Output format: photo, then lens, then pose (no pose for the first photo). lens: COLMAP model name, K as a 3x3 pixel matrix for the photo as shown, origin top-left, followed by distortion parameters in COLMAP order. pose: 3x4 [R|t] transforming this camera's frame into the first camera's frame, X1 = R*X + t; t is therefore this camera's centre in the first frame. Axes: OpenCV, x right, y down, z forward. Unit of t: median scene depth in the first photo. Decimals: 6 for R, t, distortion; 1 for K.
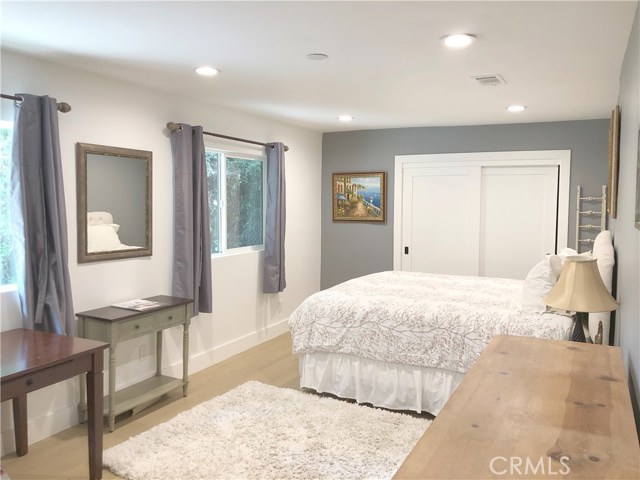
lens RADIAL K [[518.9, 0, 320.0], [0, 518.9, 240.0], [0, 0, 1]] dist [0.122283, -0.196323]
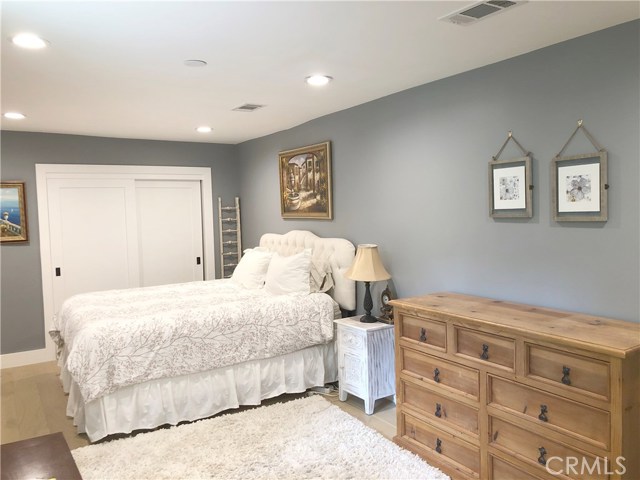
lens RADIAL K [[518.9, 0, 320.0], [0, 518.9, 240.0], [0, 0, 1]] dist [0.122283, -0.196323]
pose [[0.540394, -0.077940, 0.837795, -0.560830], [0.098523, 0.994712, 0.028989, -0.026065], [-0.835624, 0.066876, 0.545215, 0.232661]]
